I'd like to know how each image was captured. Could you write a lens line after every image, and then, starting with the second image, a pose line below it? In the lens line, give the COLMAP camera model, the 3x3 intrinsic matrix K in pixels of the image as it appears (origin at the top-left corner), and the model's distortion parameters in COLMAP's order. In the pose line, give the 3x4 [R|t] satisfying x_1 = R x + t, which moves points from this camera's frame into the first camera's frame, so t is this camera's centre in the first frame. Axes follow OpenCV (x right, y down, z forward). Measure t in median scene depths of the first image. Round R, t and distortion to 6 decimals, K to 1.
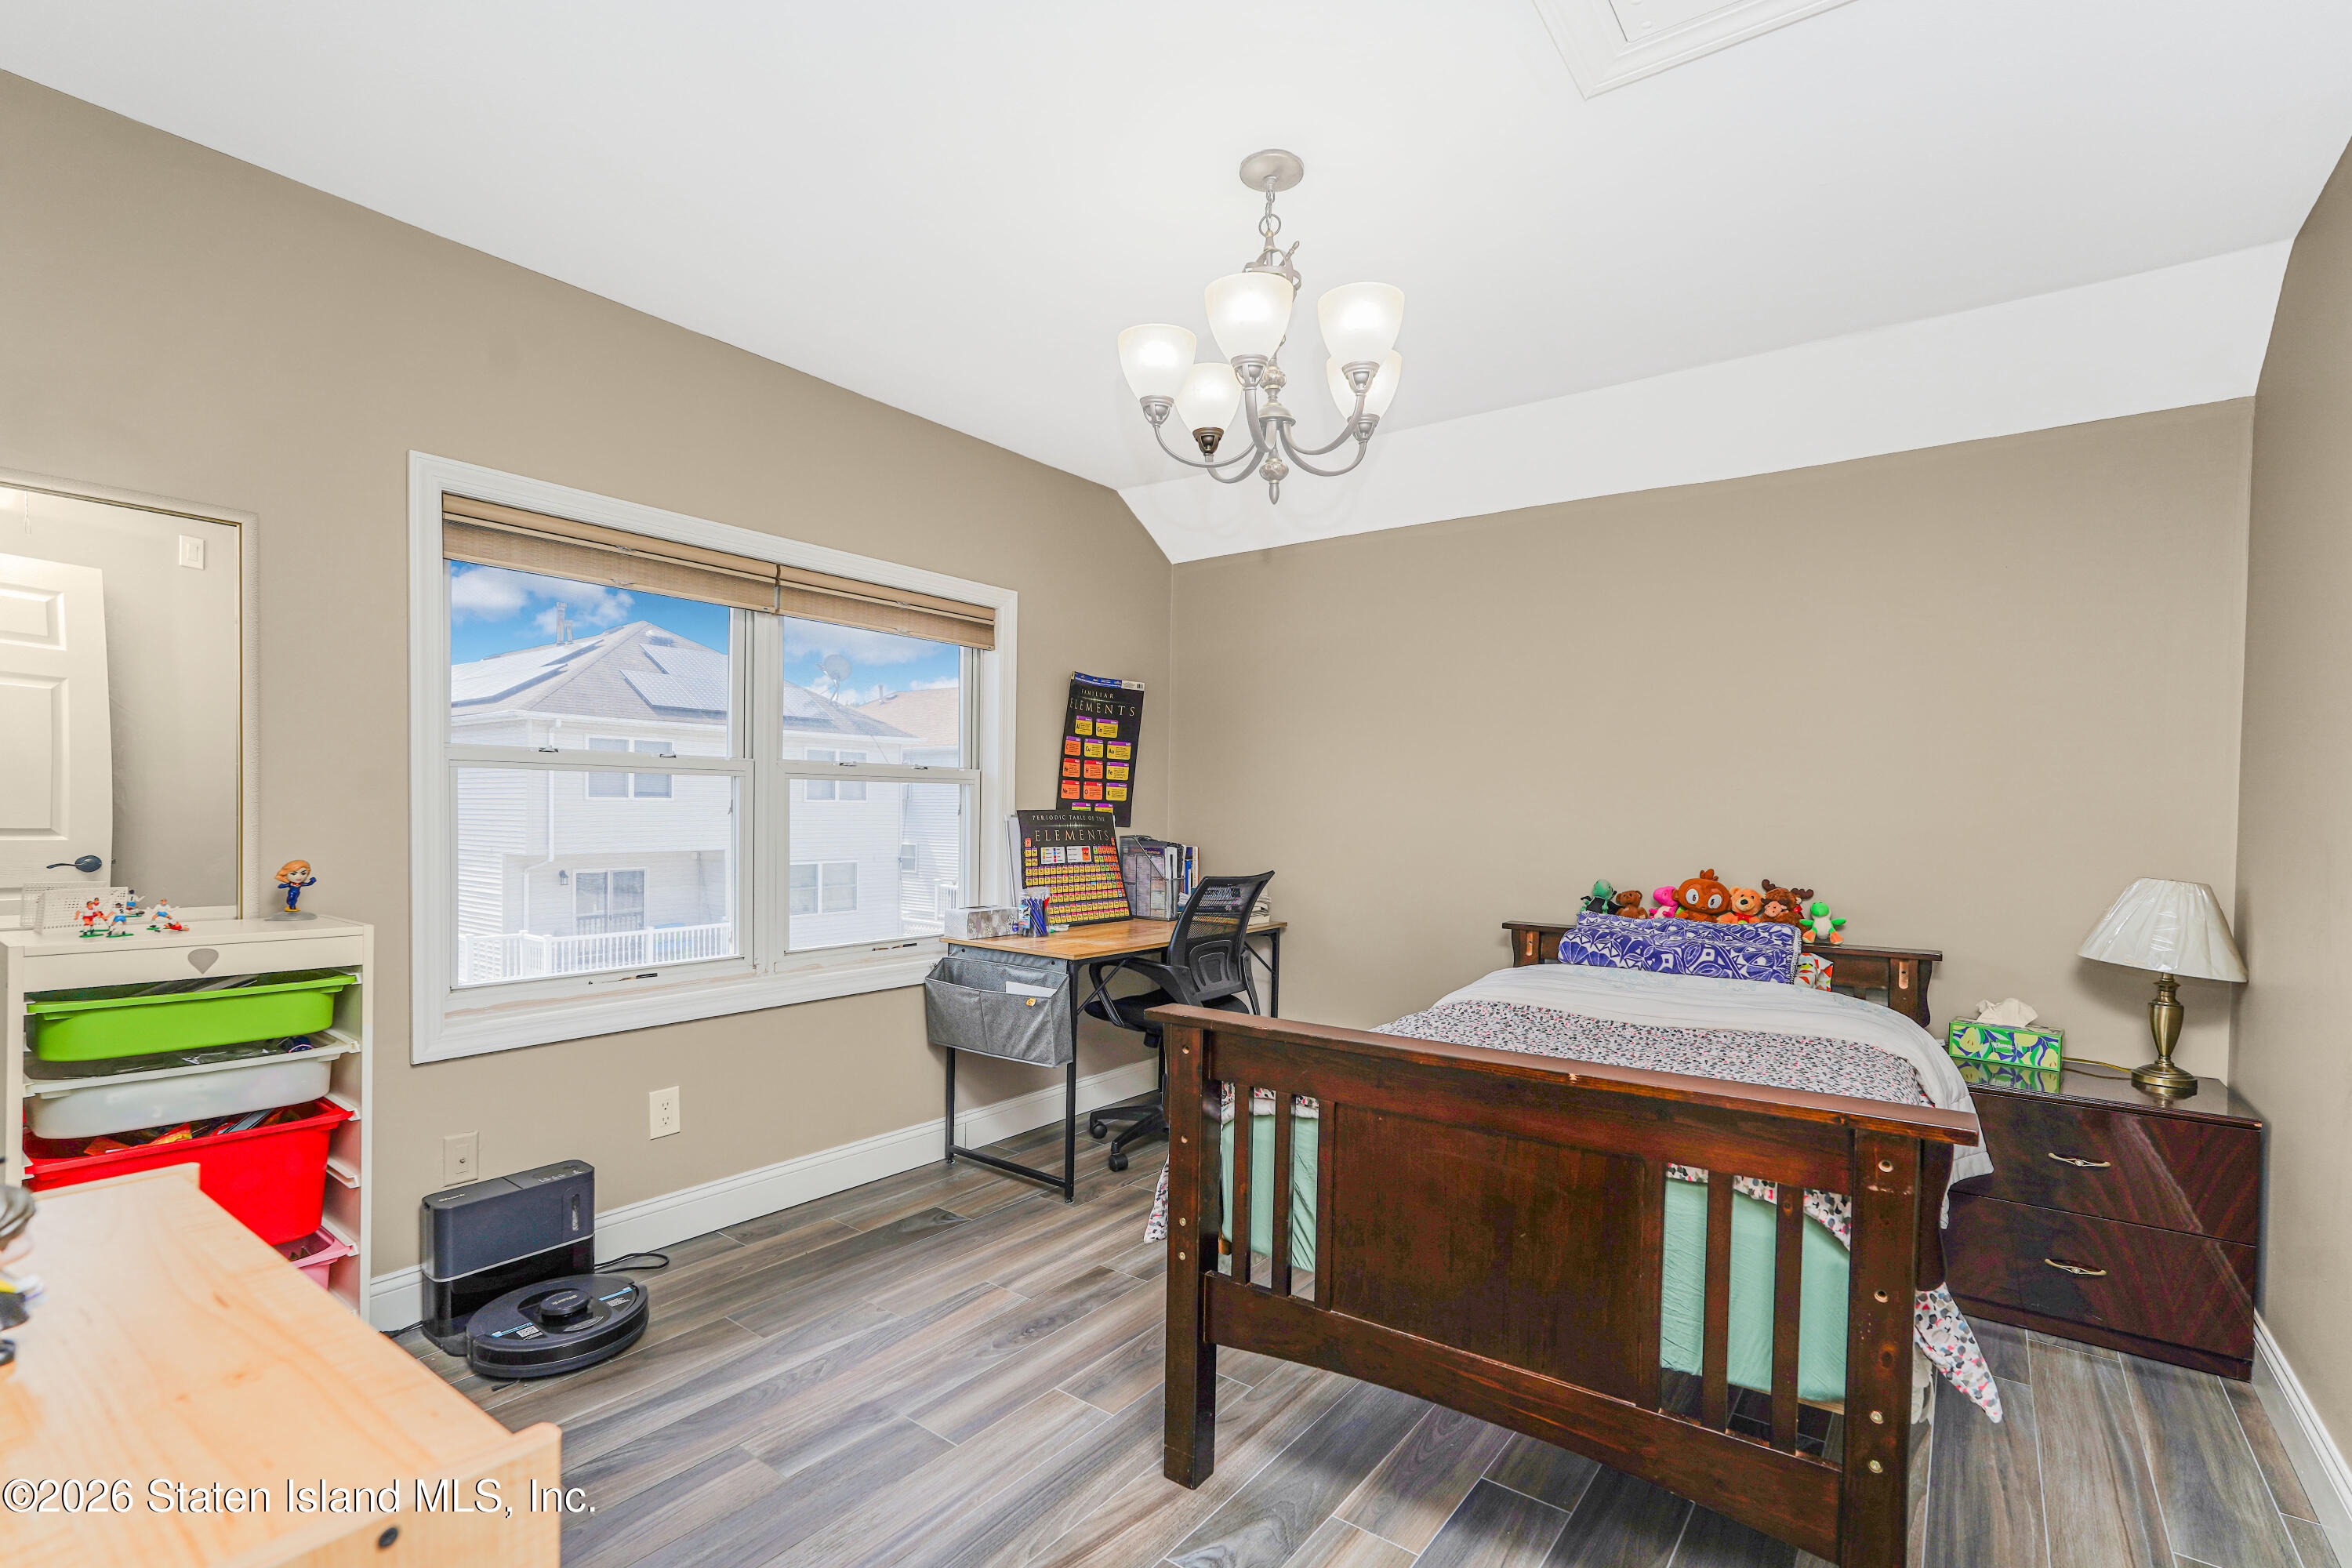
lens RADIAL K [[1038.0, 0, 1172.9], [0, 1038.0, 828.1], [0, 0, 1]] dist [-0.012713, 0.006137]
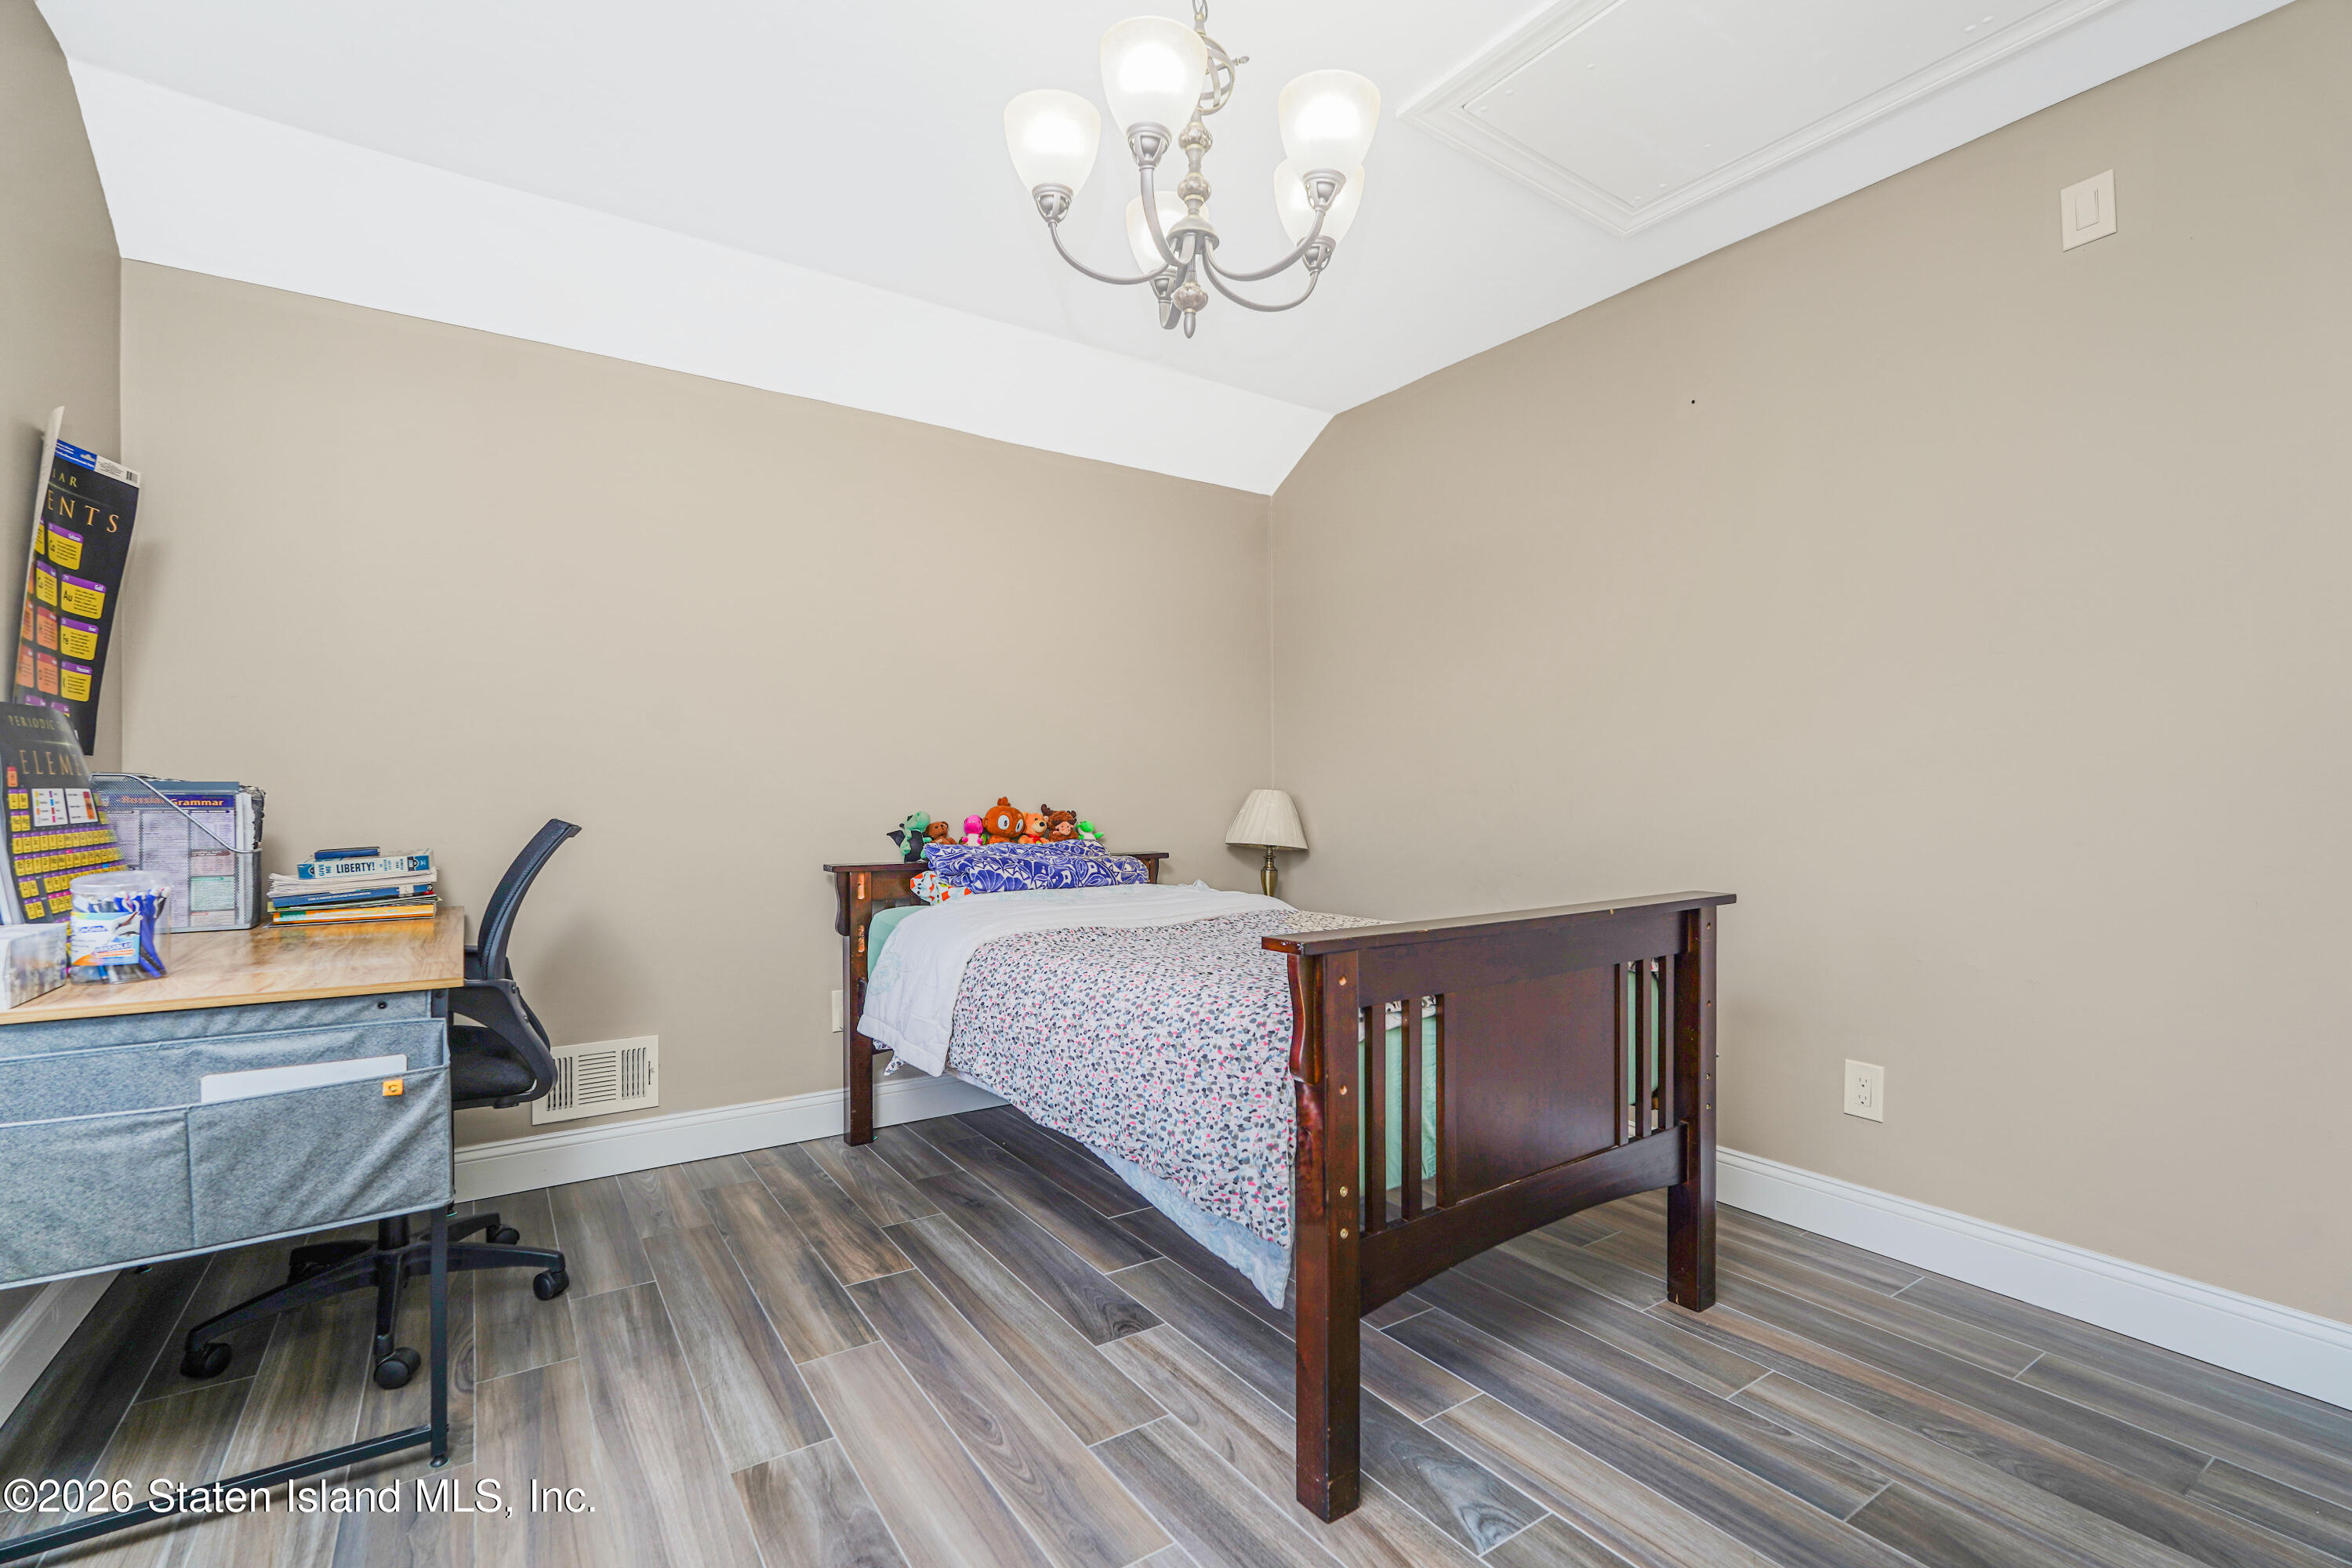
lens RADIAL K [[1038.0, 0, 1171.7], [0, 1038.0, 790.7], [0, 0, 1]] dist [-0.012713, 0.006137]
pose [[0.336777, -0.009991, 0.941531, -0.447901], [0.020406, 0.999786, 0.003310, 0.033206], [-0.941363, 0.018098, 0.336909, 0.473555]]
